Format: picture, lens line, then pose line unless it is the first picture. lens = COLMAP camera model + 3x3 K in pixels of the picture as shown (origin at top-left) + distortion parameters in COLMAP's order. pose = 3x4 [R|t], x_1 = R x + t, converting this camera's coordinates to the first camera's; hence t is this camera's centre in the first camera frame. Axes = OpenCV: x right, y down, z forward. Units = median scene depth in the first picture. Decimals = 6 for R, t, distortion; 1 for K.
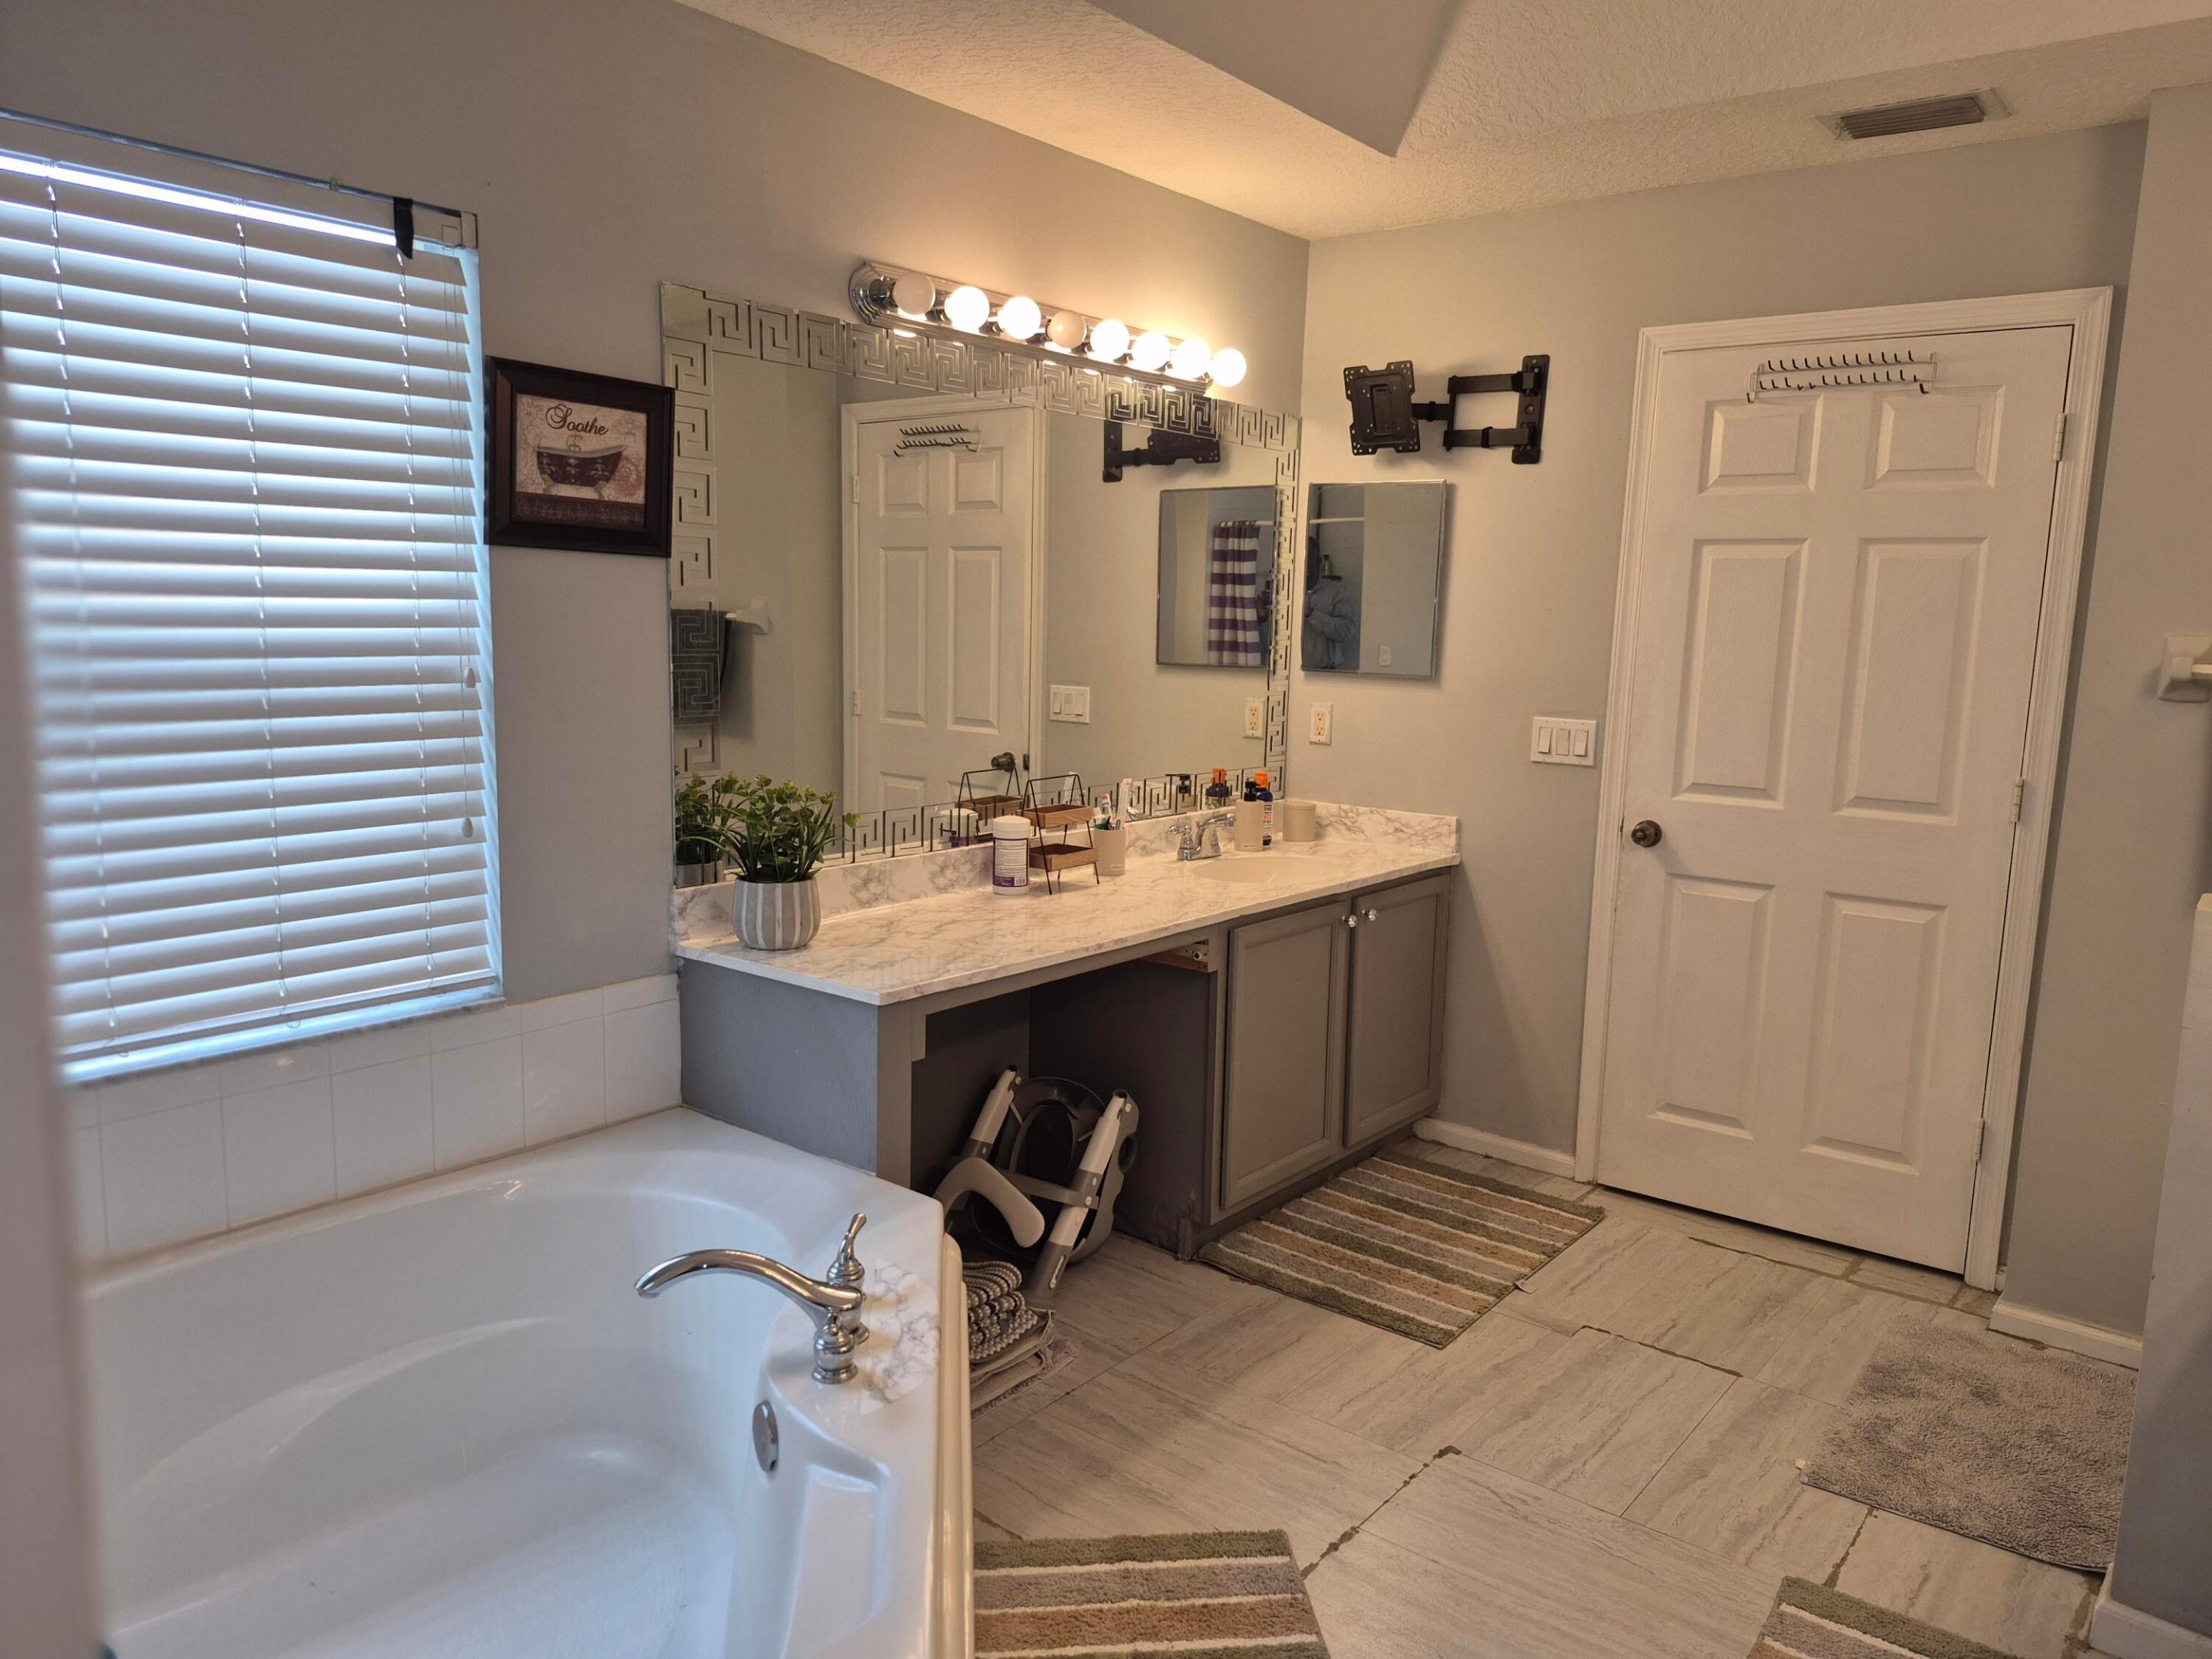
lens RADIAL K [[1522.7, 0, 1109.2], [0, 1522.7, 817.5], [0, 0, 1]] dist [0.091196, -0.111196]
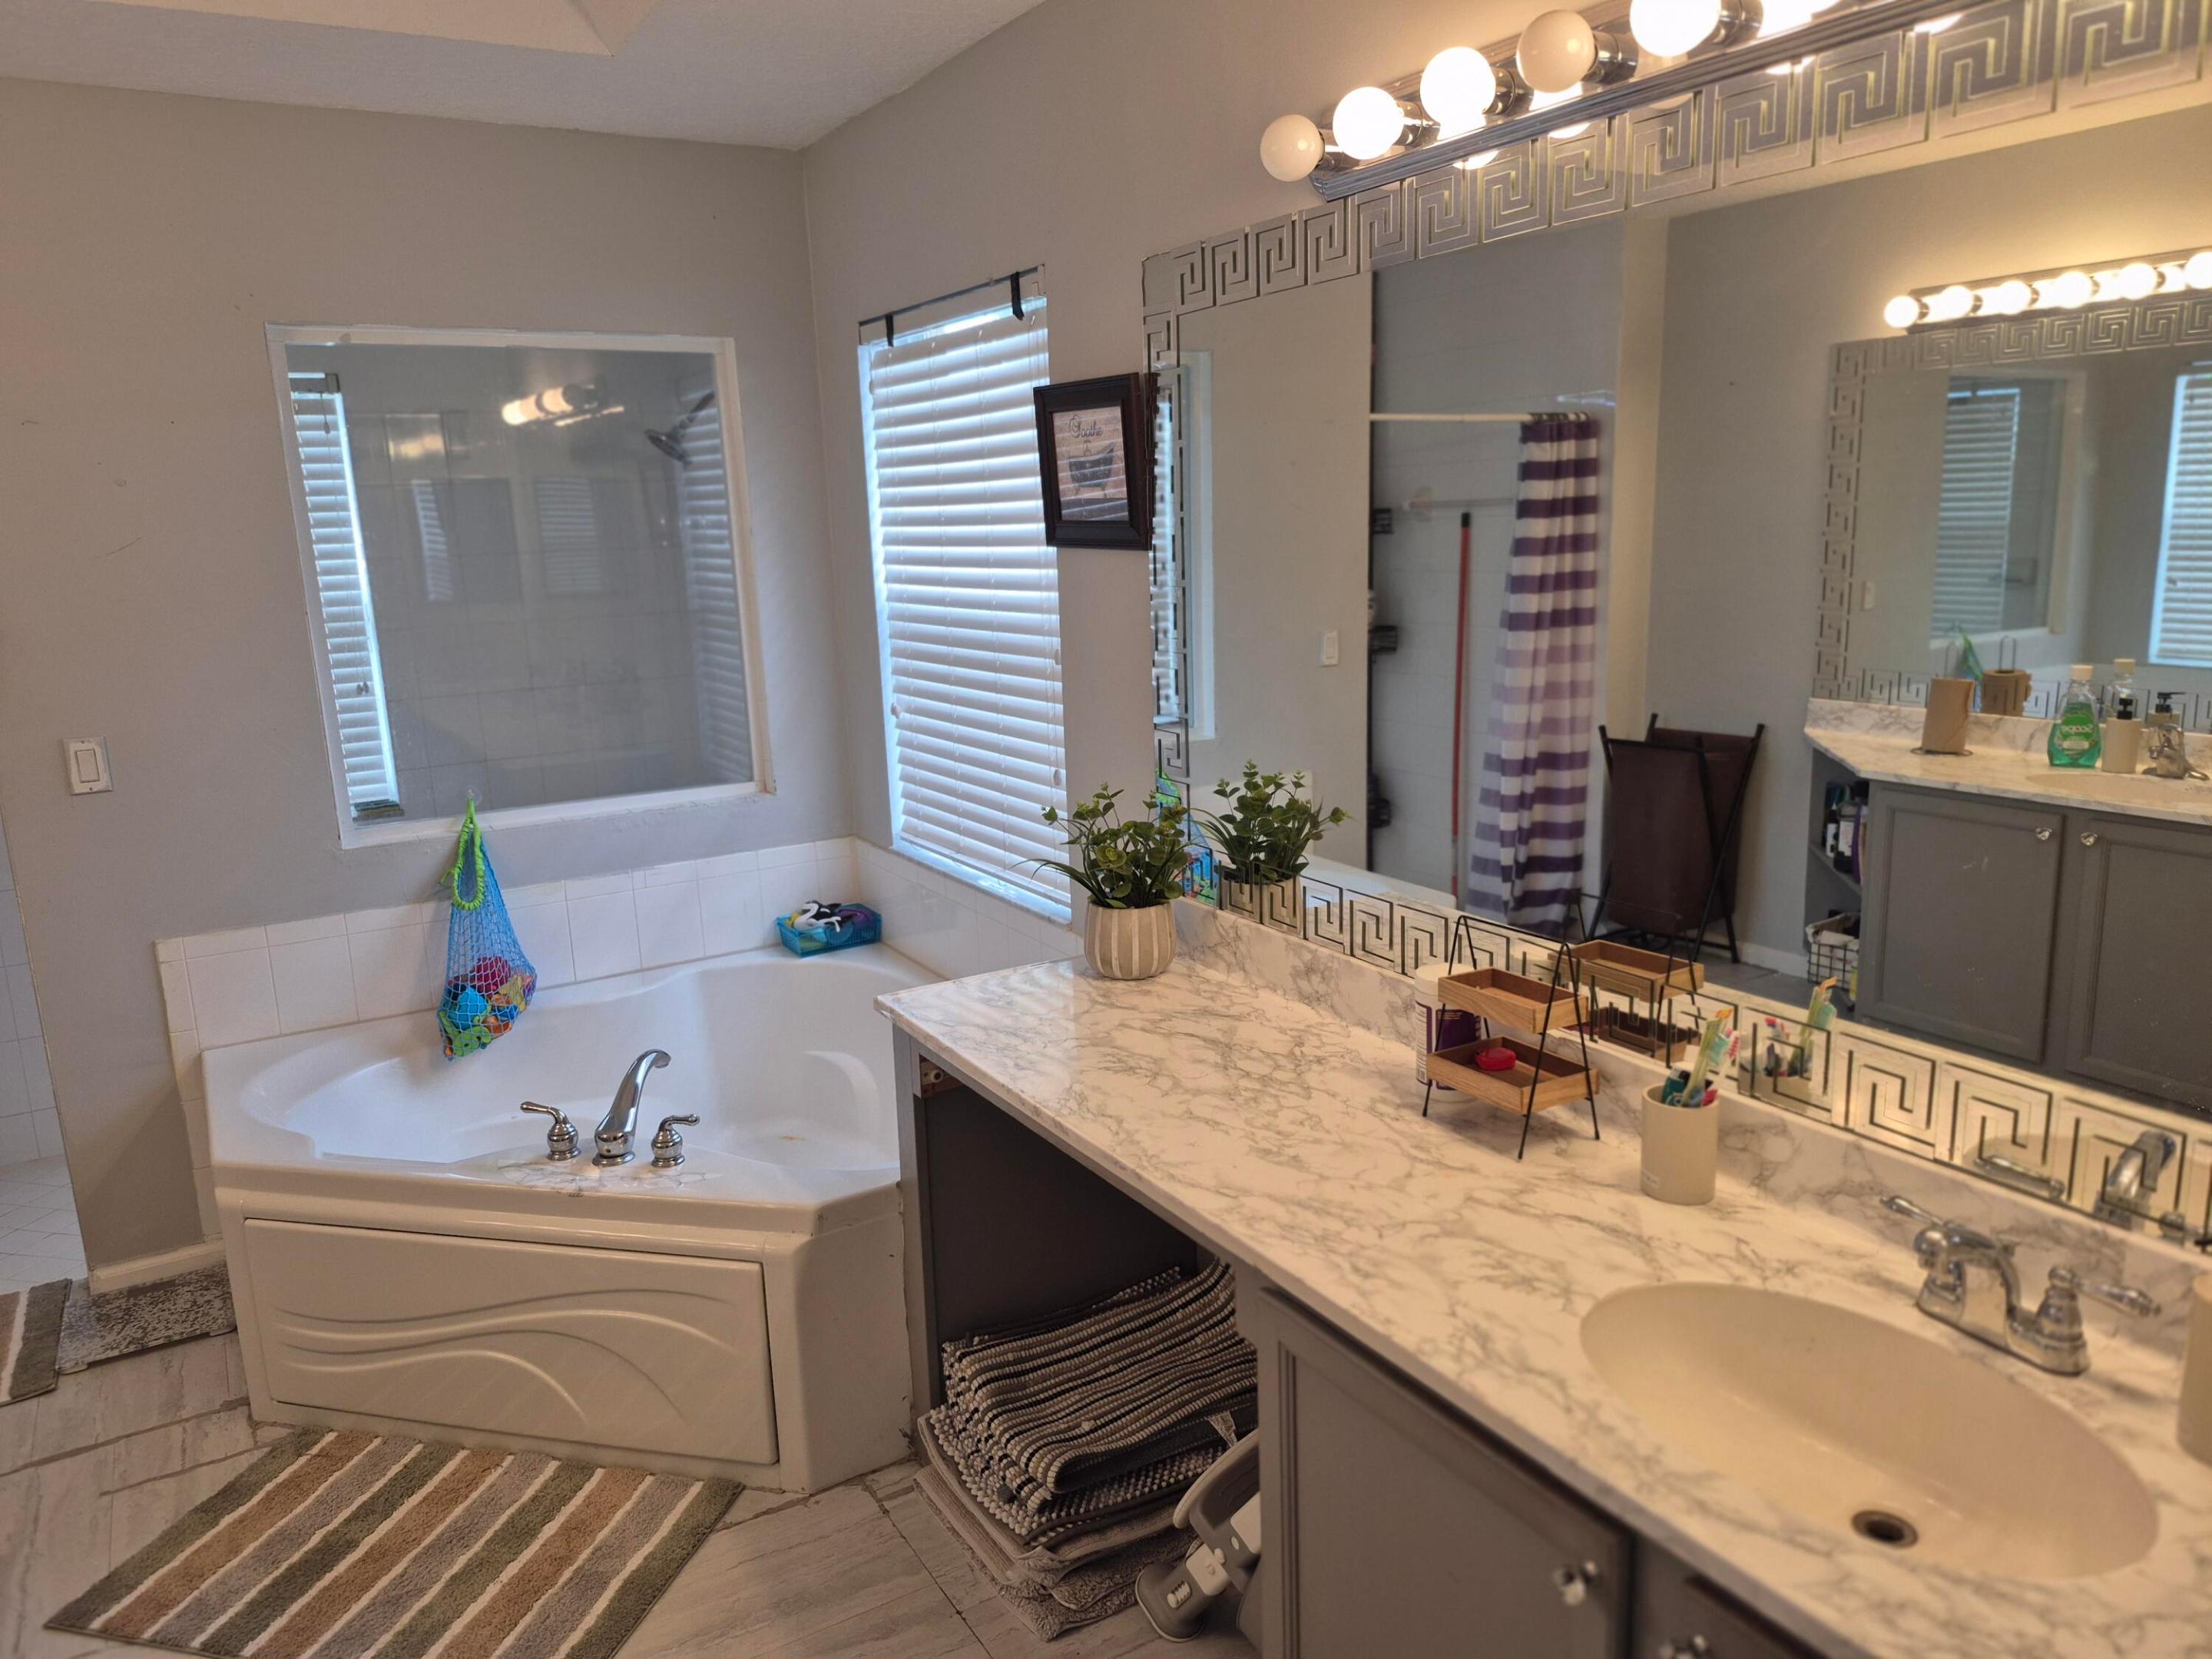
lens RADIAL K [[1522.7, 0, 1109.2], [0, 1522.7, 817.5], [0, 0, 1]] dist [0.091196, -0.111196]
pose [[-0.361832, 0.174975, -0.915675, 0.689717], [-0.112067, 0.966941, 0.229055, -0.244402], [0.925483, 0.185496, -0.330261, 1.445563]]
